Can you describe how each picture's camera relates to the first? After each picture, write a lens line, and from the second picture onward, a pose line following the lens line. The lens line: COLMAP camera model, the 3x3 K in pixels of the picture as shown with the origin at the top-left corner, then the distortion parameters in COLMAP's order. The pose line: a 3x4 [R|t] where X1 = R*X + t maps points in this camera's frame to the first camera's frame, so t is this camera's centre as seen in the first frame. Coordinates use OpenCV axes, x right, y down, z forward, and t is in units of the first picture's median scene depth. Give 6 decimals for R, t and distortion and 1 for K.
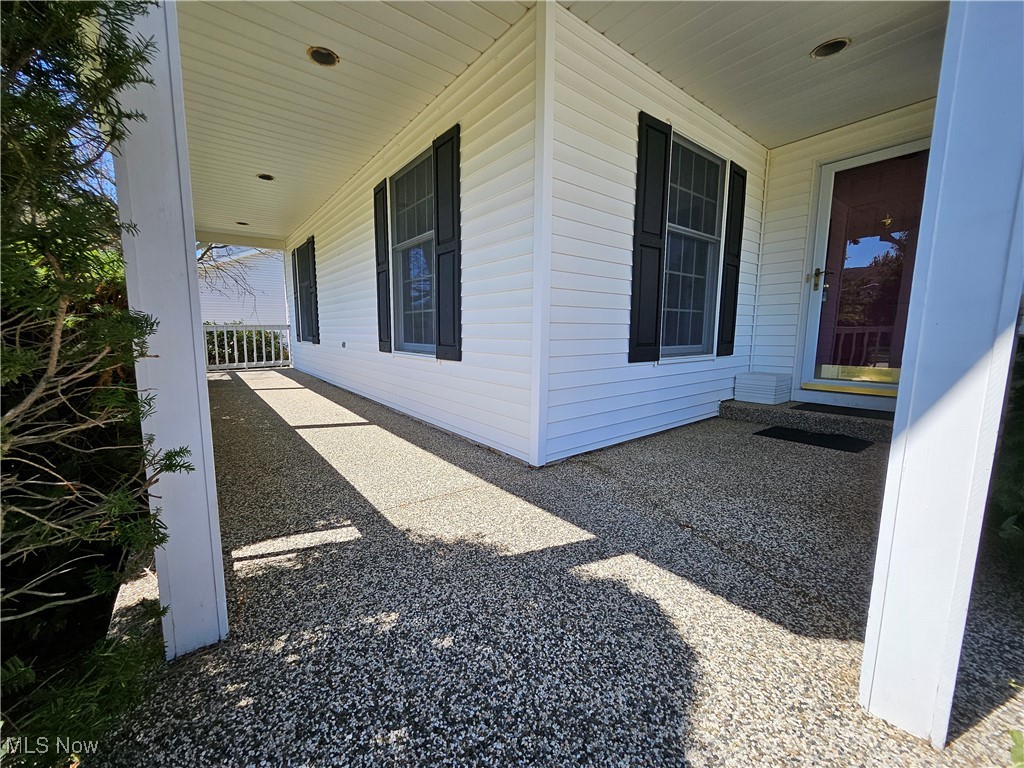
lens RADIAL K [[401.7, 0, 505.8], [0, 401.7, 381.7], [0, 0, 1]] dist [0.000755, 0.000037]
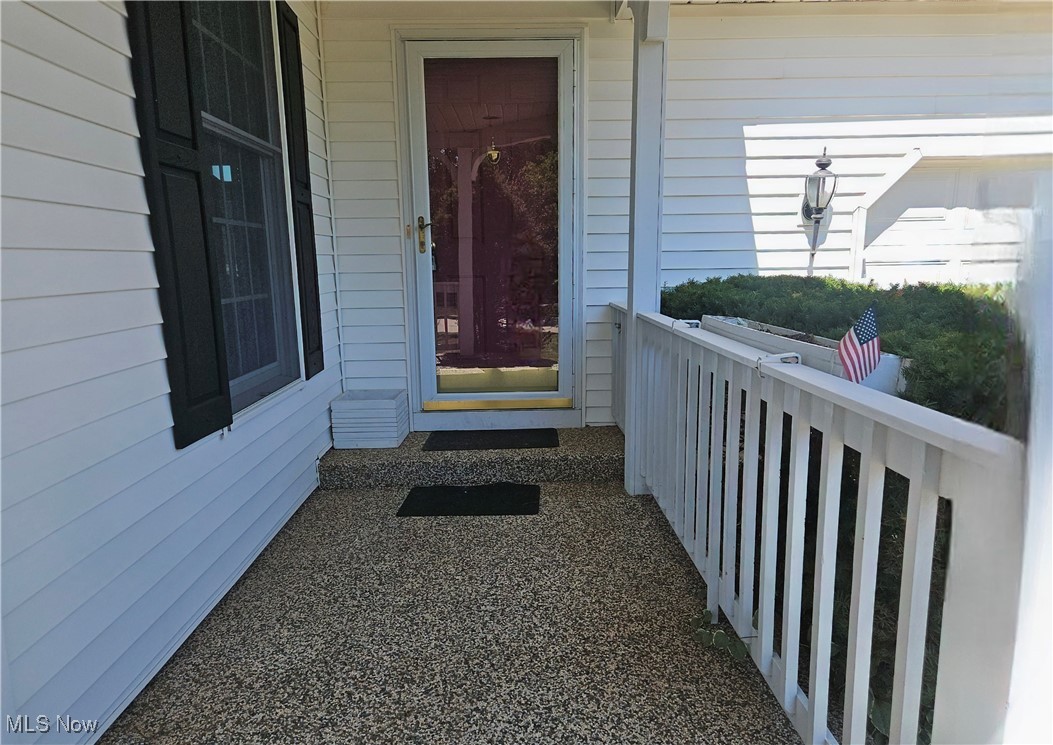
lens RADIAL K [[724.0, 0, 531.2], [0, 724.0, 410.3], [0, 0, 1]] dist [0.048950, 0.001920]
pose [[0.595286, -0.166825, 0.786005, -0.060426], [0.108847, 0.985935, 0.126822, -0.132958], [-0.796107, 0.010059, 0.605072, 0.227812]]
